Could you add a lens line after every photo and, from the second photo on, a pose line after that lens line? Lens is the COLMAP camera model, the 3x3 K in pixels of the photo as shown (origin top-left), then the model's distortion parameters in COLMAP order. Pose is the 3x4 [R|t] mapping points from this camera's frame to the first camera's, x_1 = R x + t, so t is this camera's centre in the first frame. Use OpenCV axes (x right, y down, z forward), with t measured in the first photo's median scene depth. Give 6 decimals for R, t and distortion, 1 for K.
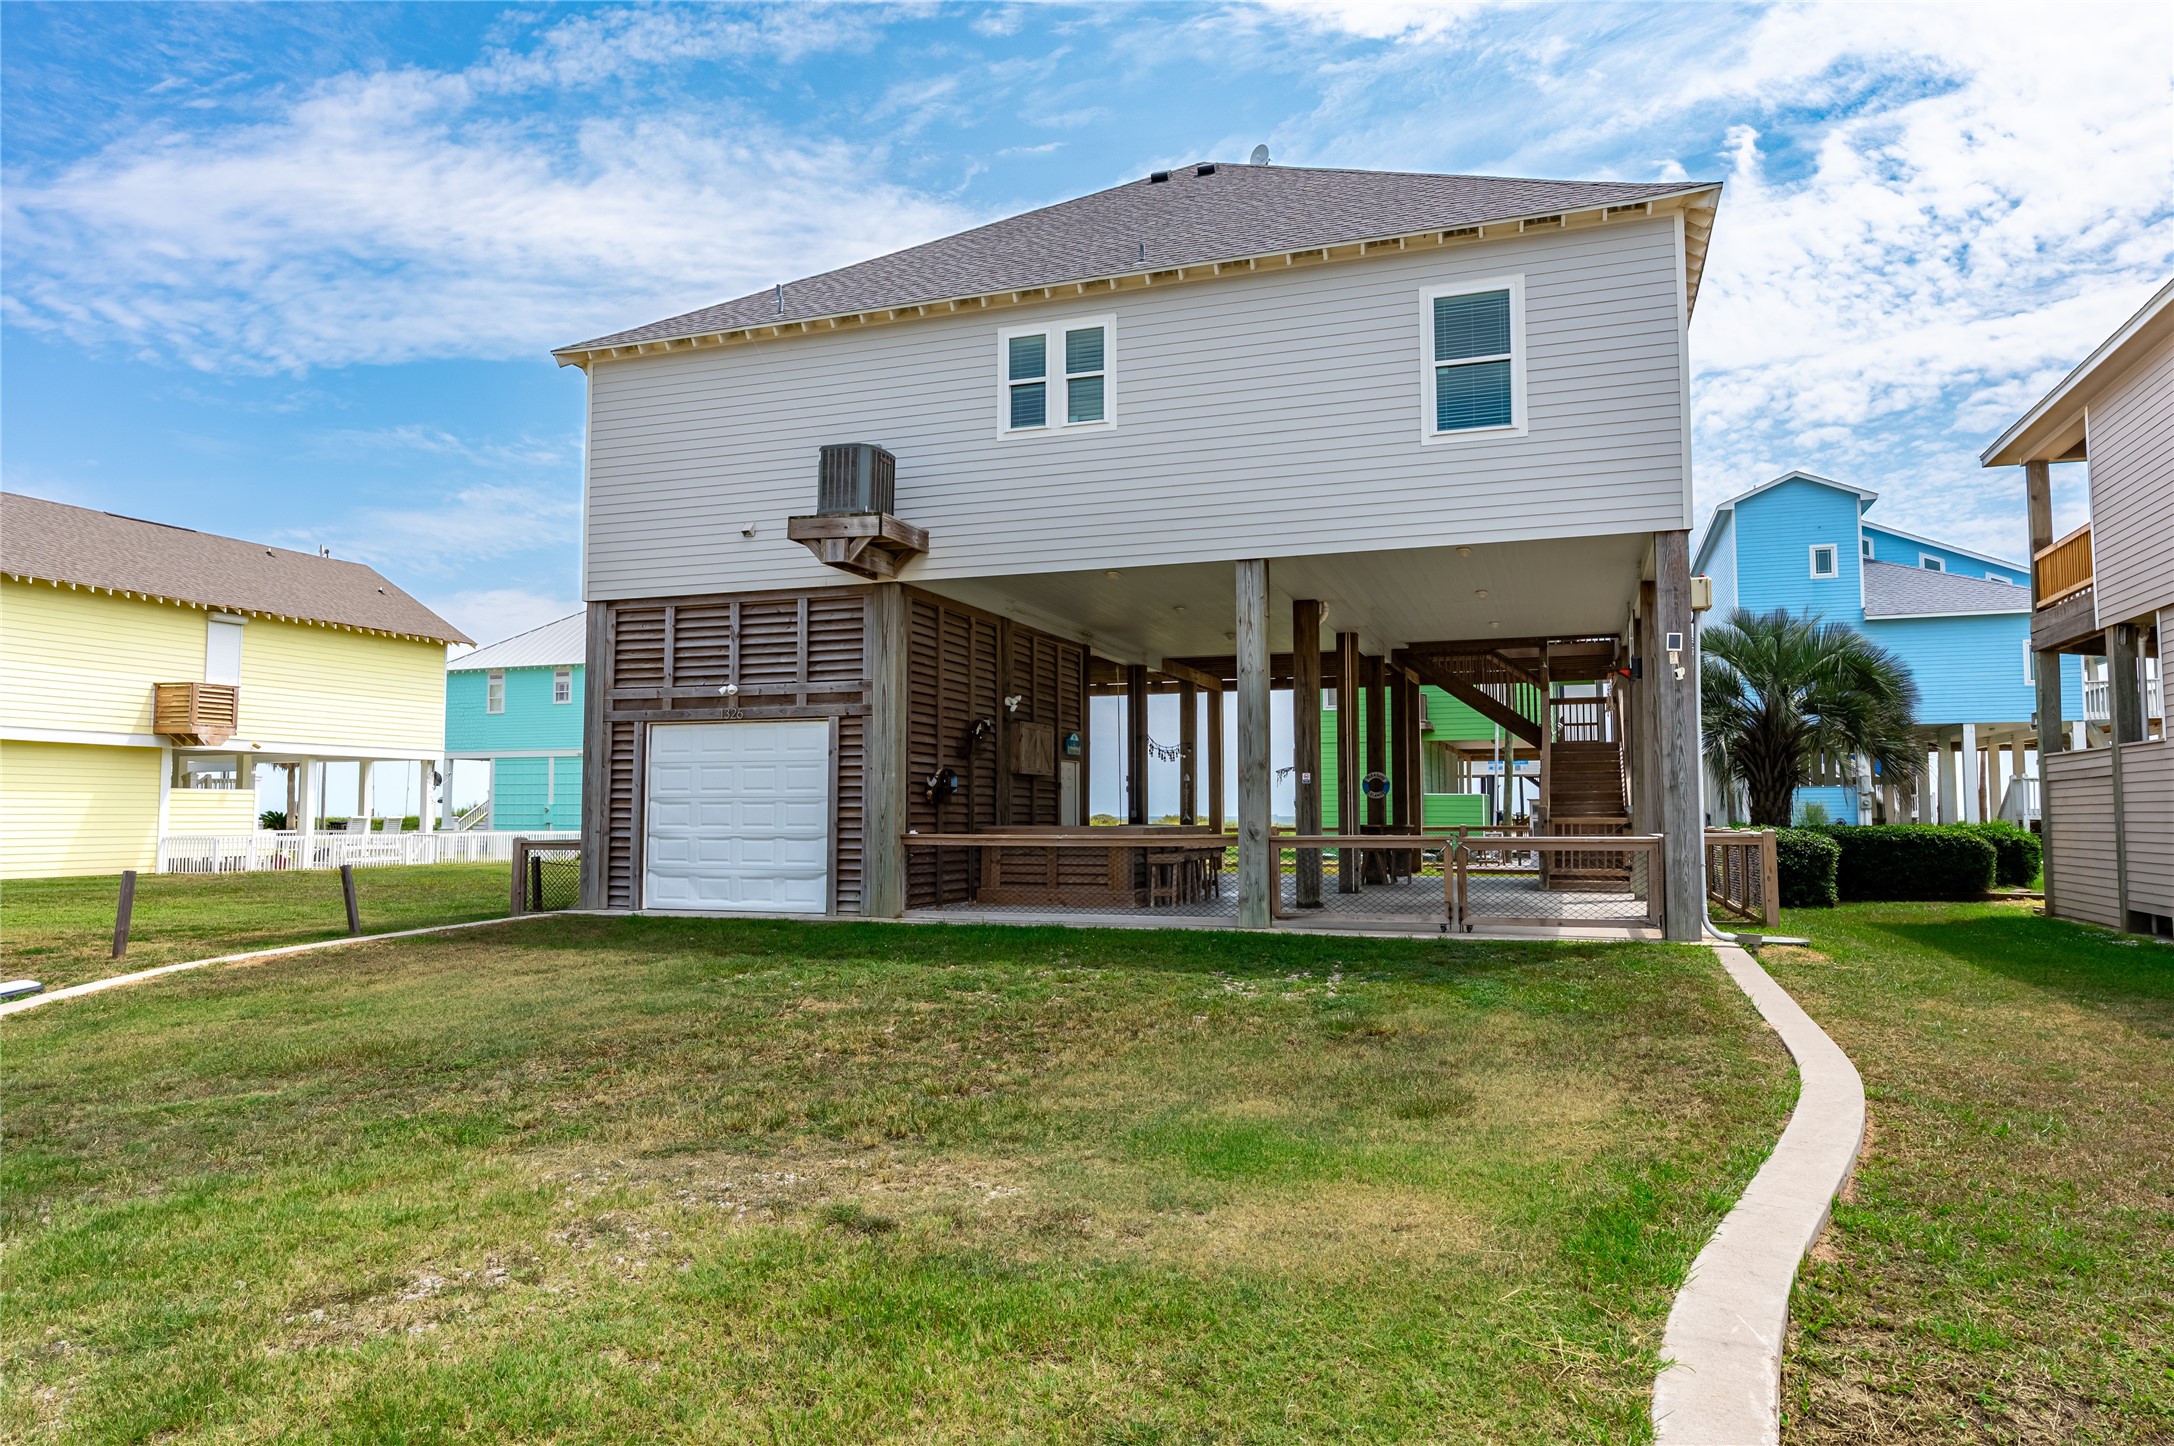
lens RADIAL K [[1367.5, 0, 1096.1], [0, 1367.5, 725.1], [0, 0, 1]] dist [-0.002789, -0.000151]
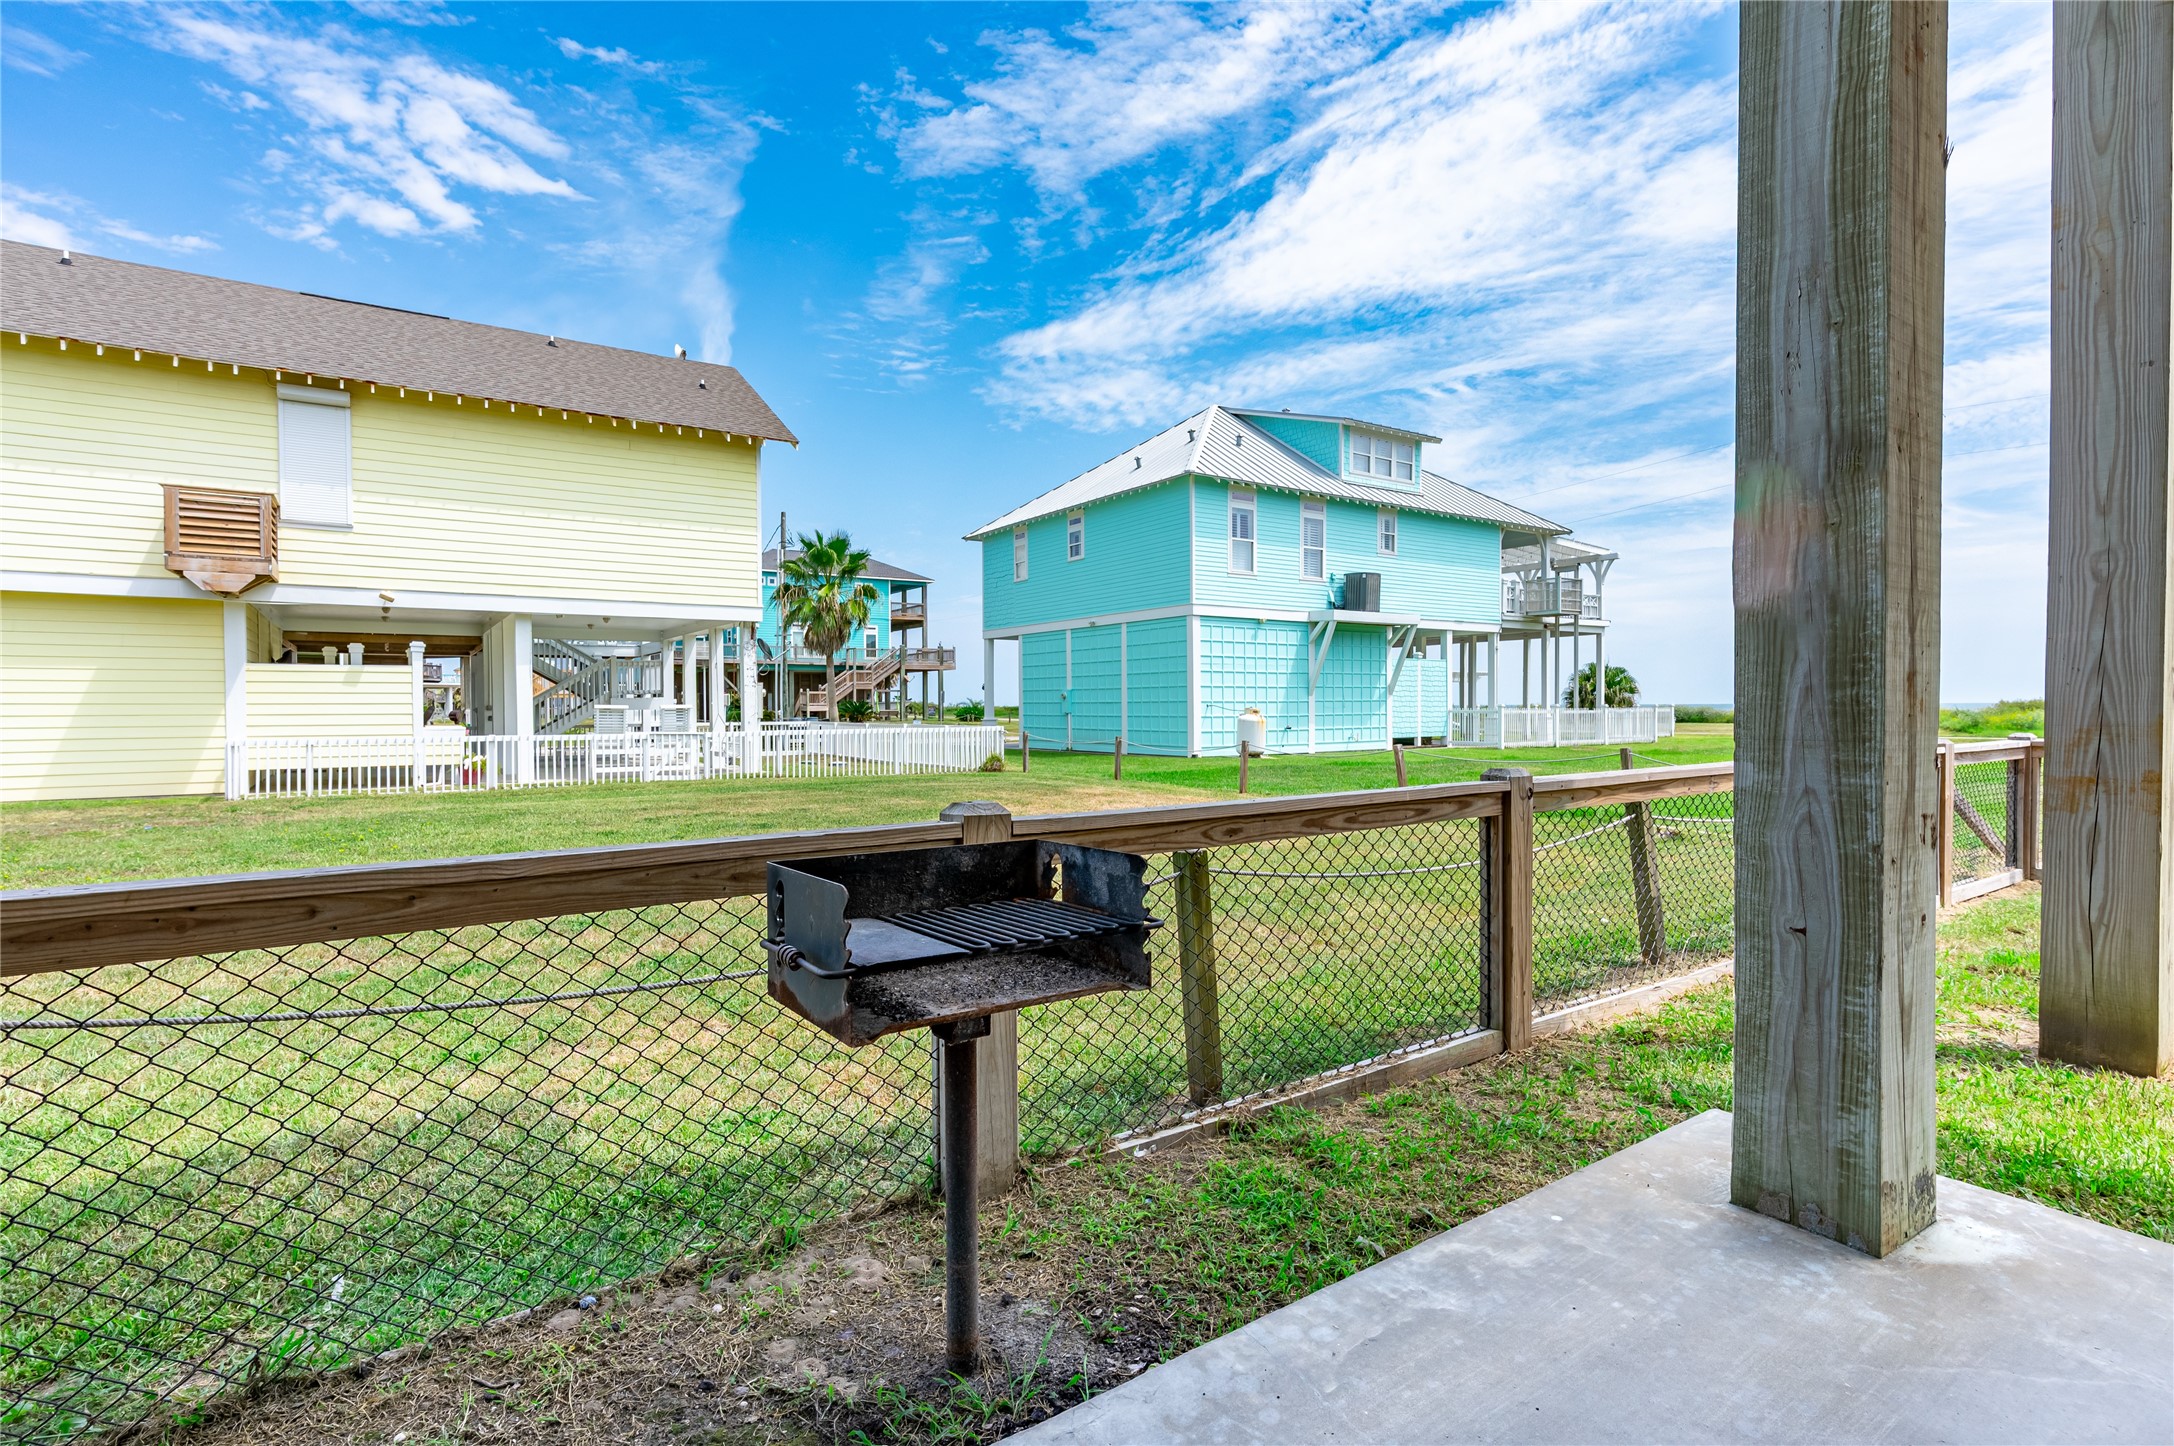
lens RADIAL K [[1038.1, 0, 1087.7], [0, 1038.1, 724.4], [0, 0, 1]] dist [-0.003968, 0.002604]
pose [[0.808020, 0.008226, -0.589098, -0.062341], [0.042030, 0.996550, 0.071565, 0.058181], [0.587654, -0.082586, 0.804887, 0.856832]]
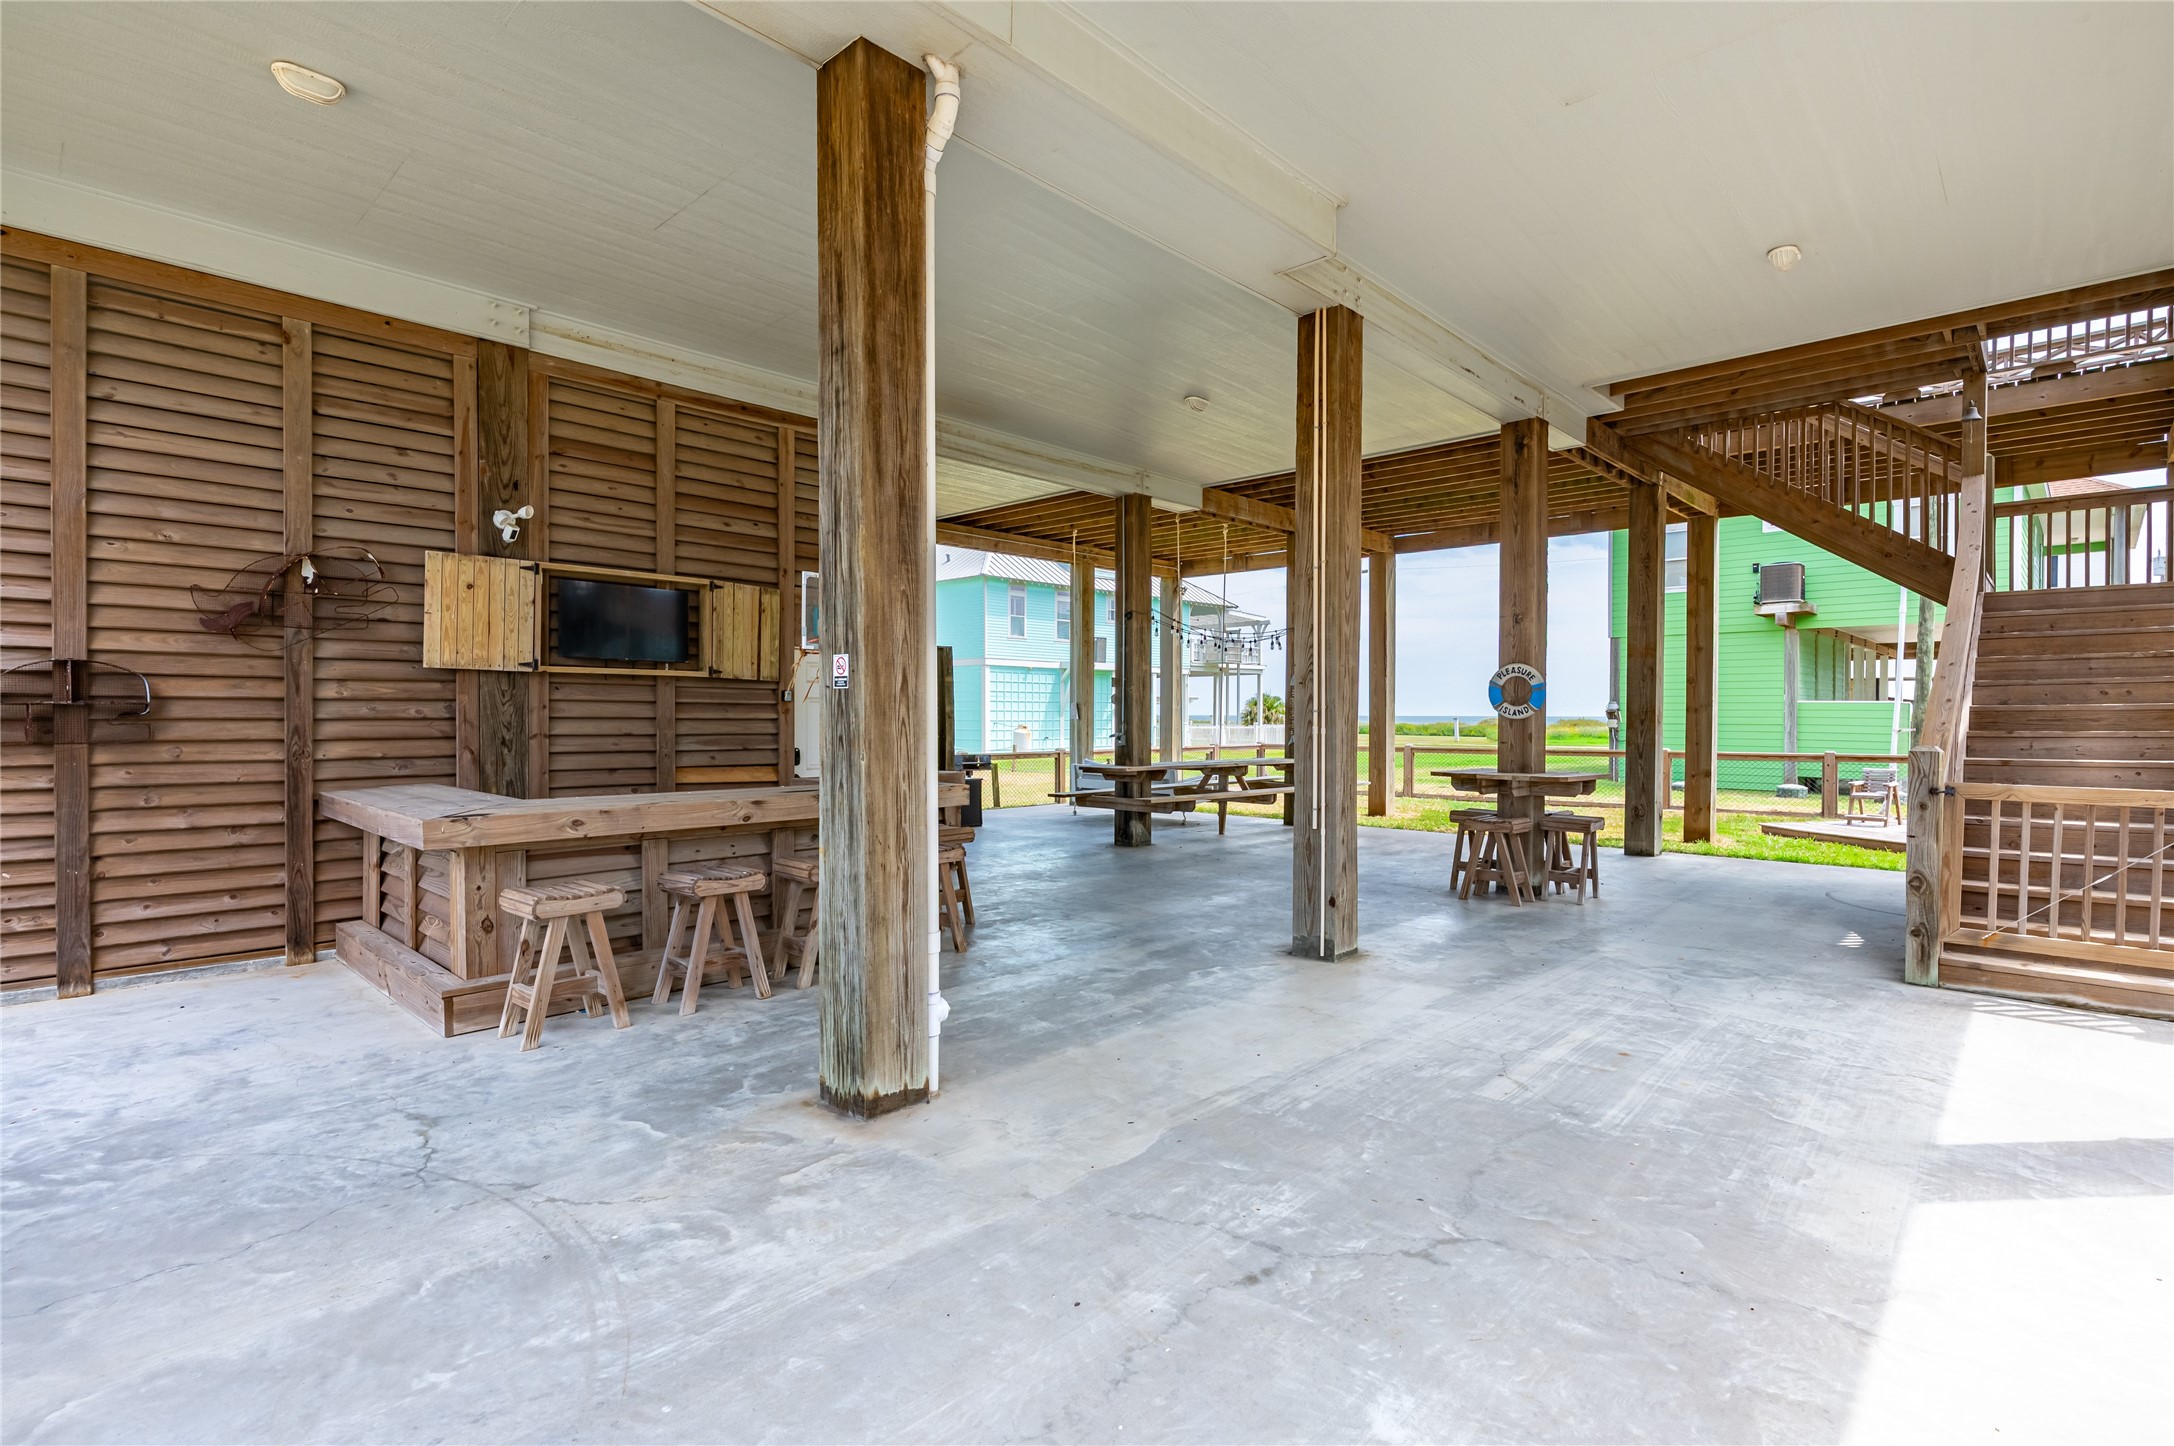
lens RADIAL K [[1038.1, 0, 1086.8], [0, 1038.1, 725.8], [0, 0, 1]] dist [-0.003968, 0.002604]
pose [[0.911720, 0.008715, -0.410720, 0.162355], [0.022767, 0.997167, 0.071696, 0.019803], [0.410181, -0.074718, 0.908938, 0.453424]]
